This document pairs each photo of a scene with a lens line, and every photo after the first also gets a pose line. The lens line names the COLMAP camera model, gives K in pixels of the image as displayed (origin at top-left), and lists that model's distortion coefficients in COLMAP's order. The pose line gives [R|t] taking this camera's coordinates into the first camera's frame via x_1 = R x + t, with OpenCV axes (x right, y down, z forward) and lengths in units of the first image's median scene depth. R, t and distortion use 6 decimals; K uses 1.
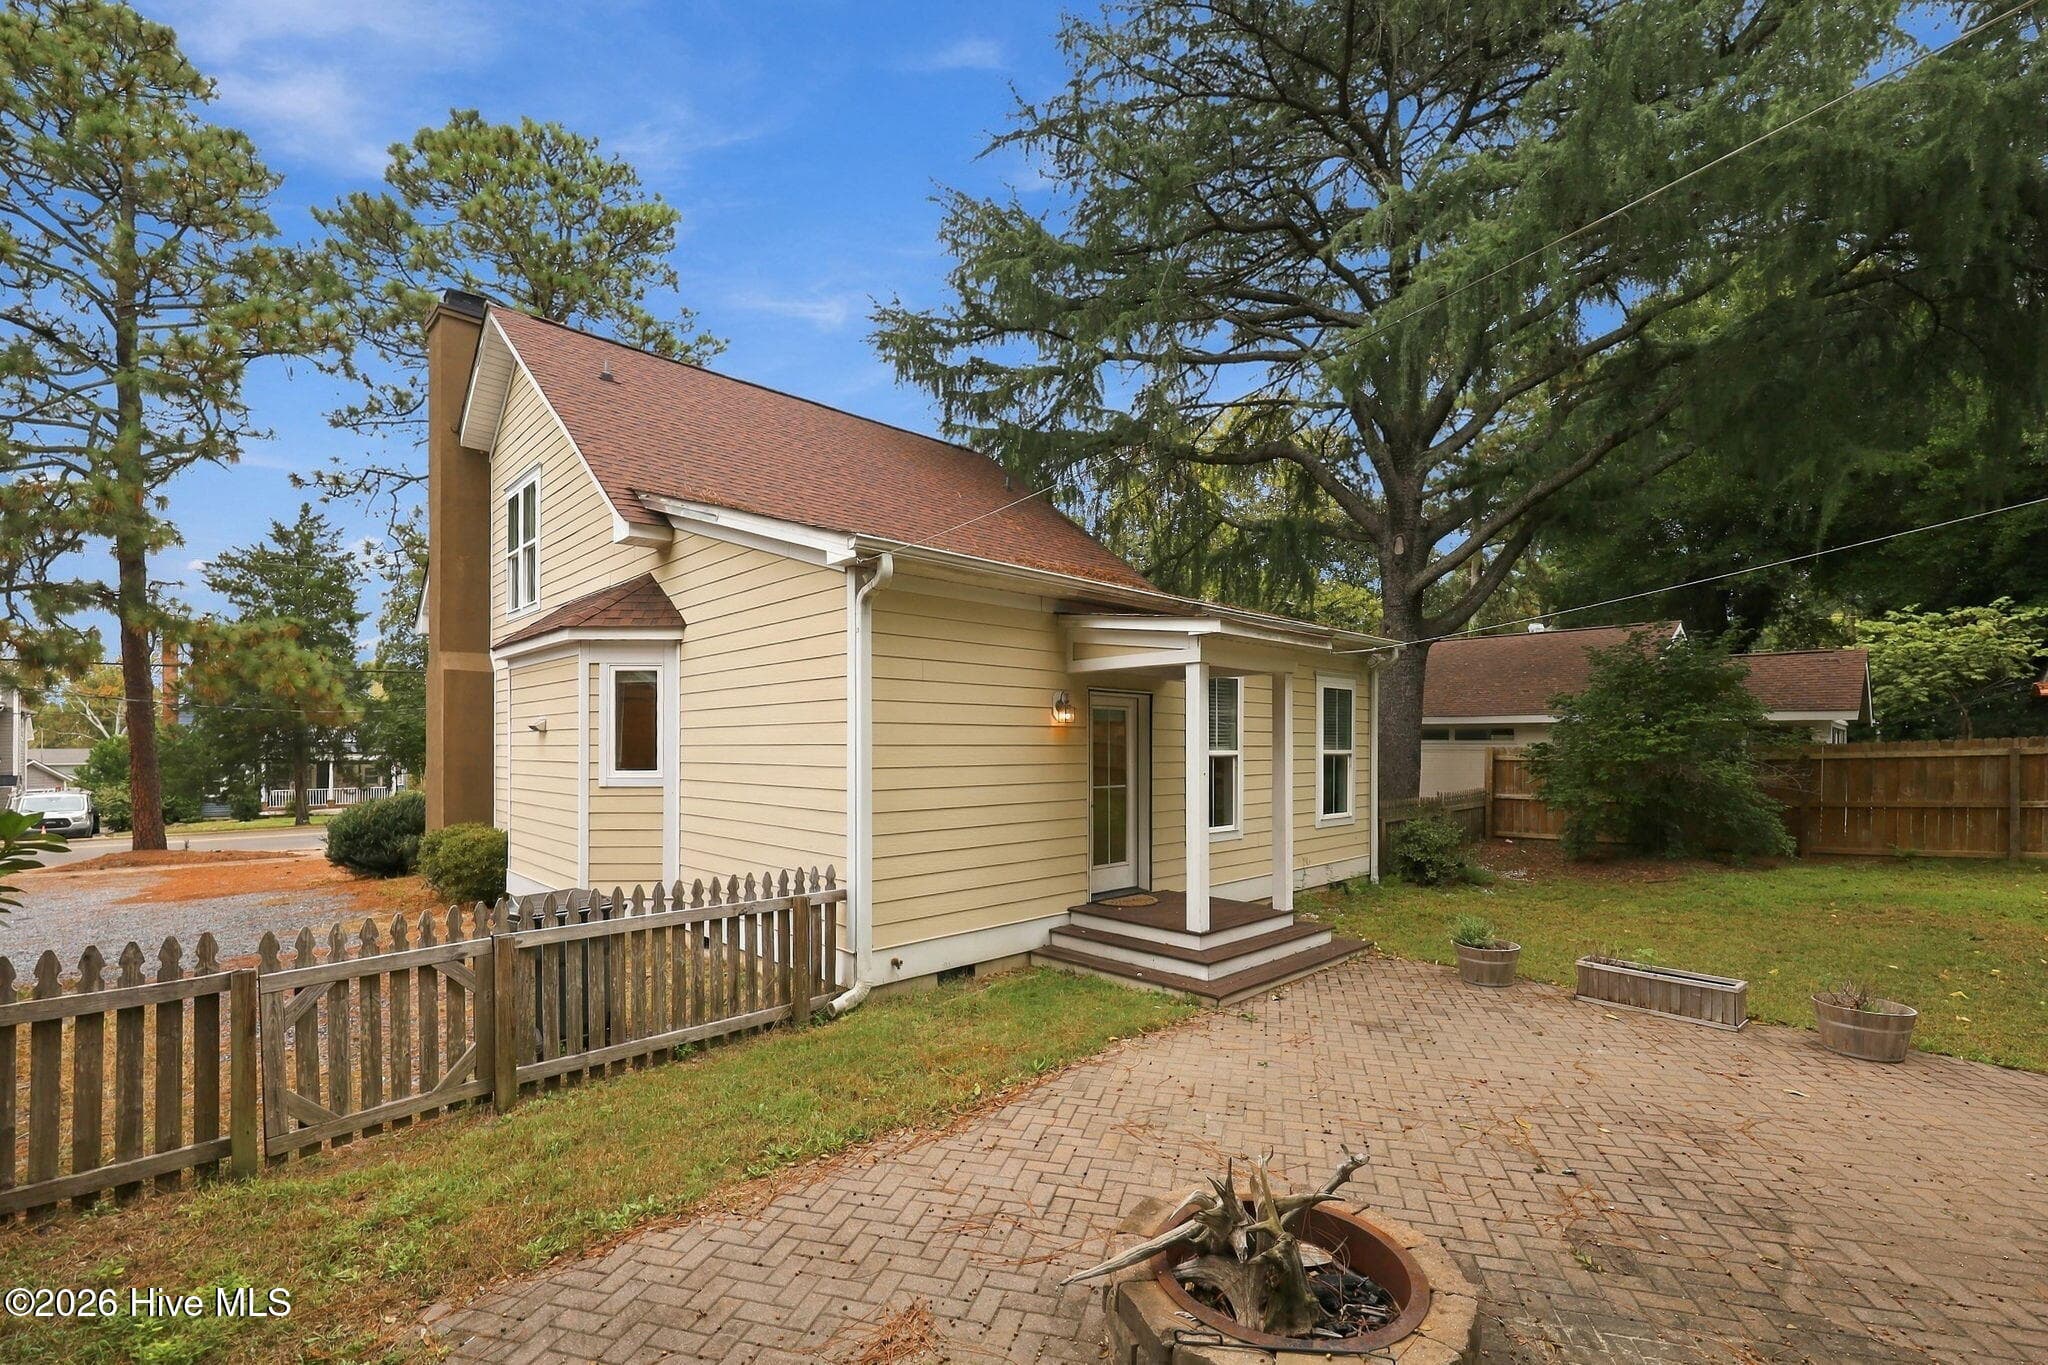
lens RADIAL K [[872.7, 0, 1024.1], [0, 872.7, 743.0], [0, 0, 1]] dist [0.002325, -0.000138]
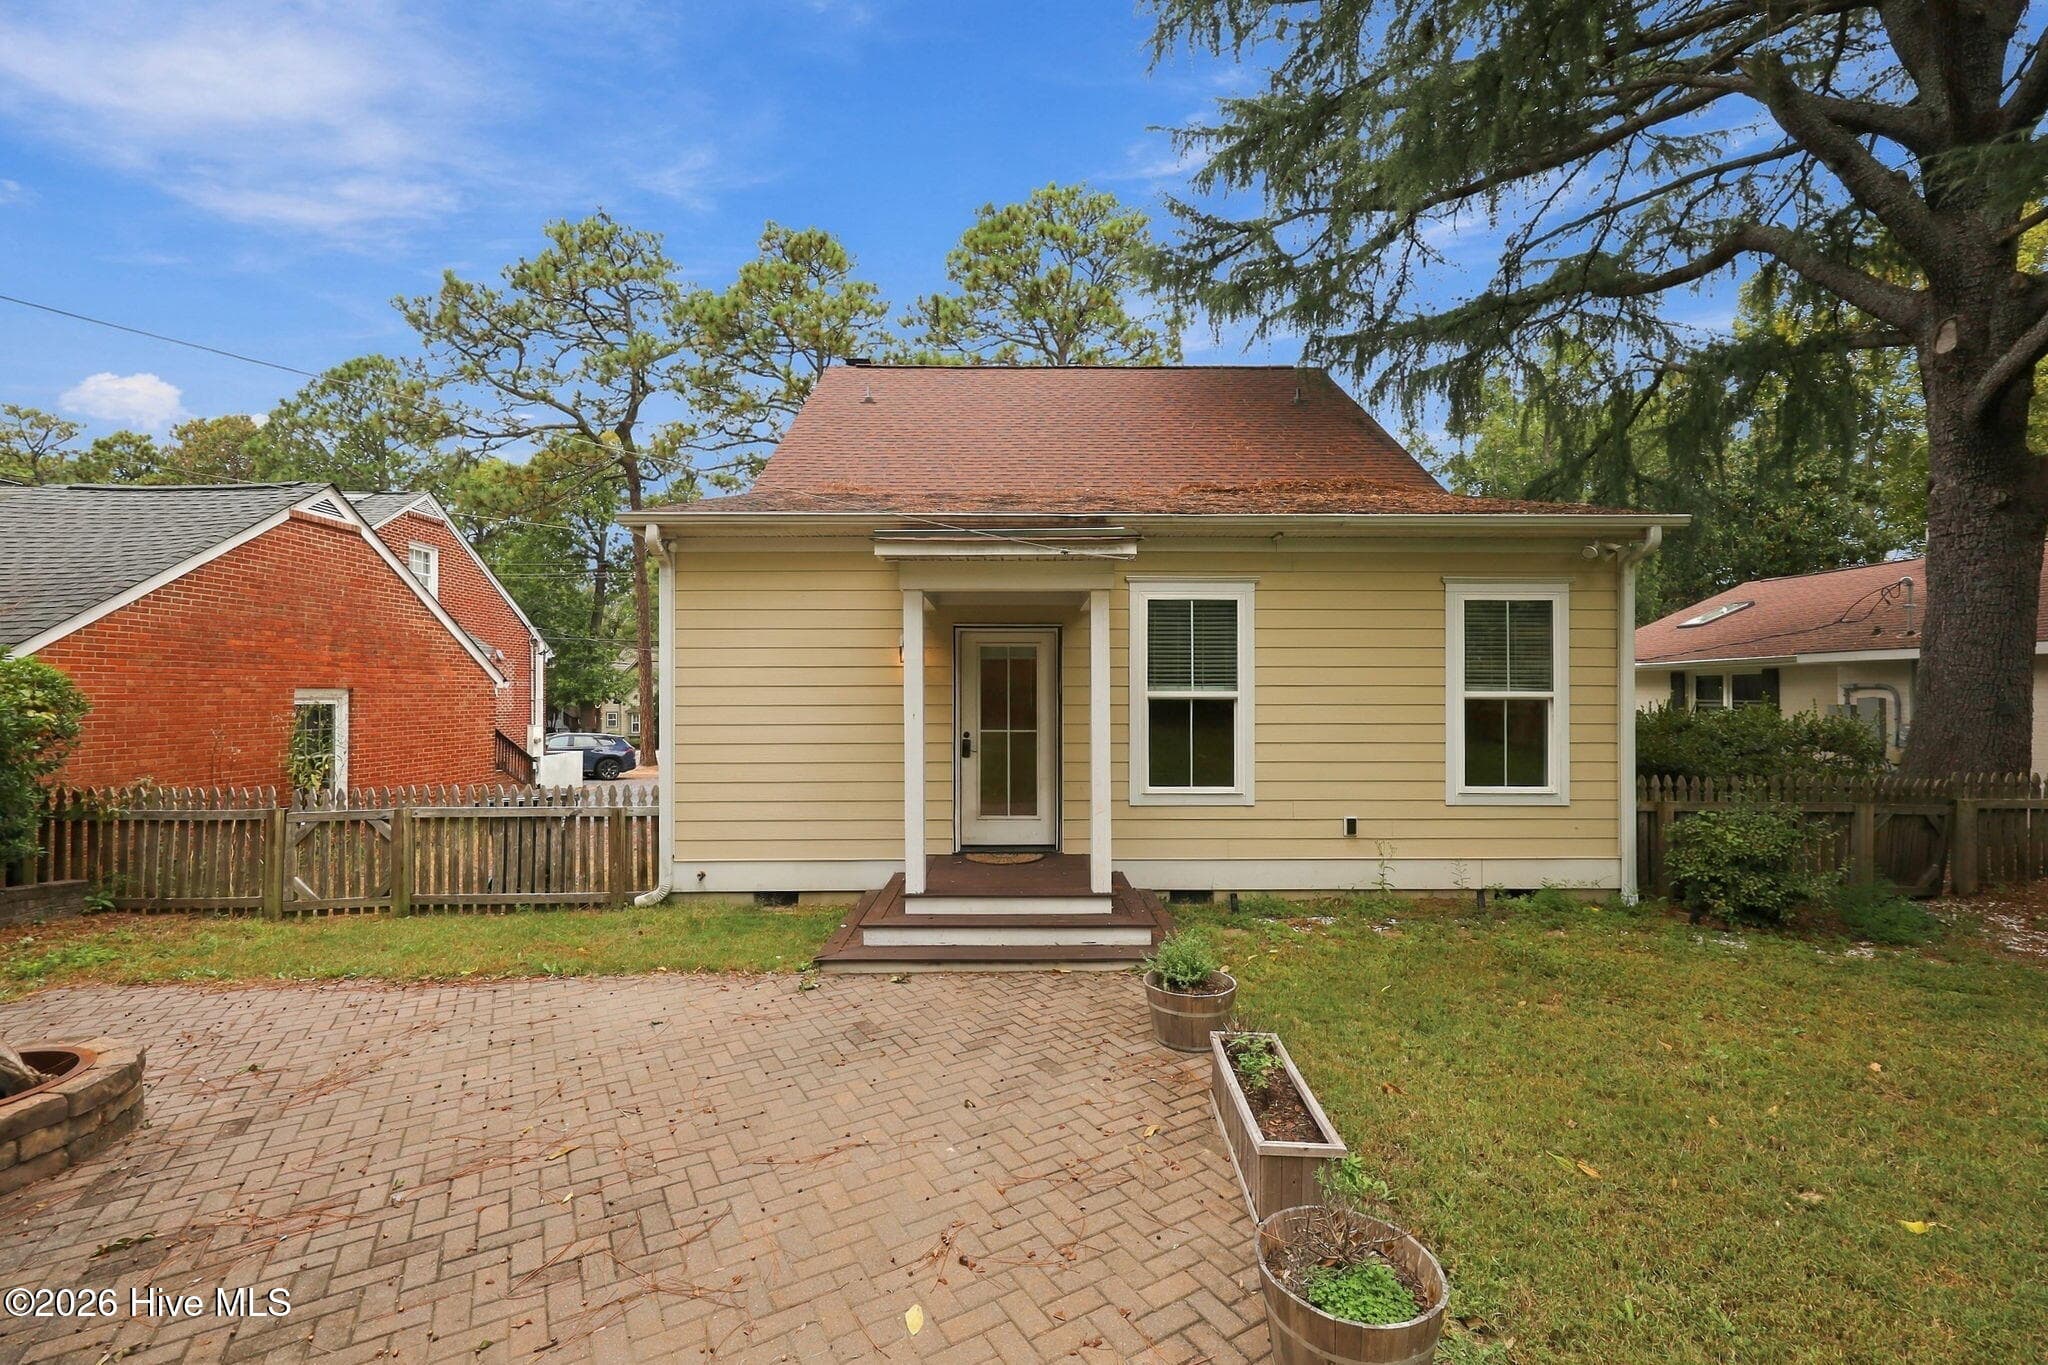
lens RADIAL K [[834.0, 0, 1026.8], [0, 834.0, 695.3], [0, 0, 1]] dist [0.002331, 0.000263]
pose [[0.727516, -0.005242, -0.686070, 0.410121], [0.004300, 0.999986, -0.003080, 0.009223], [0.686077, -0.000709, 0.727529, 0.221703]]
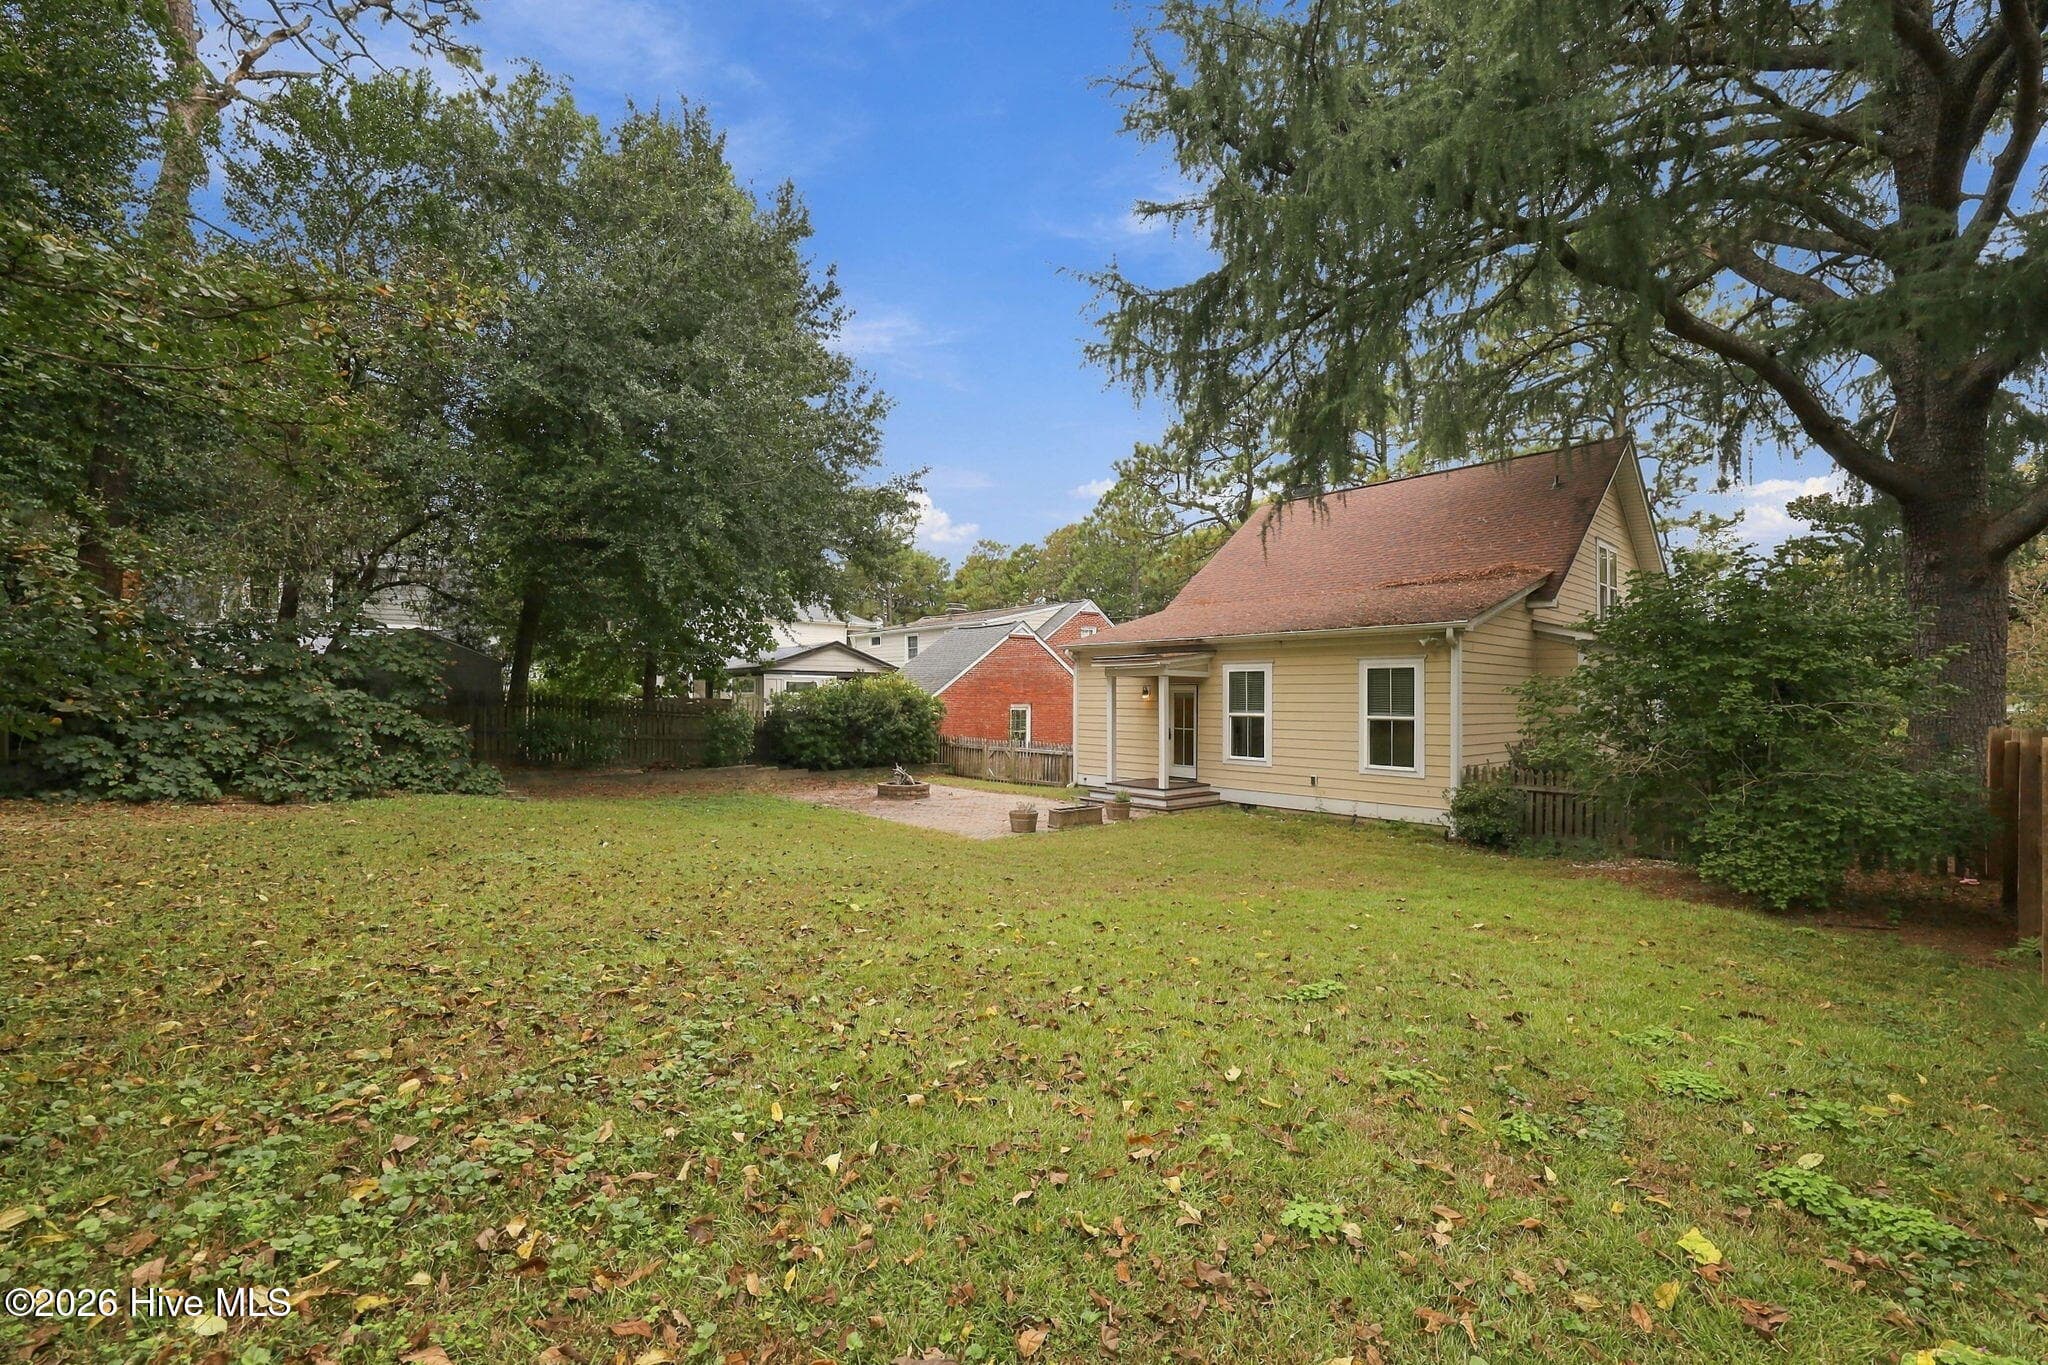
lens RADIAL K [[821.6, 0, 1026.0], [0, 821.6, 684.8], [0, 0, 1]] dist [-0.001294, -0.000132]
pose [[-0.031602, -0.019476, -0.999311, 1.215304], [-0.005606, 0.999798, -0.019308, -0.008406], [0.999485, 0.004992, -0.031705, 0.394964]]
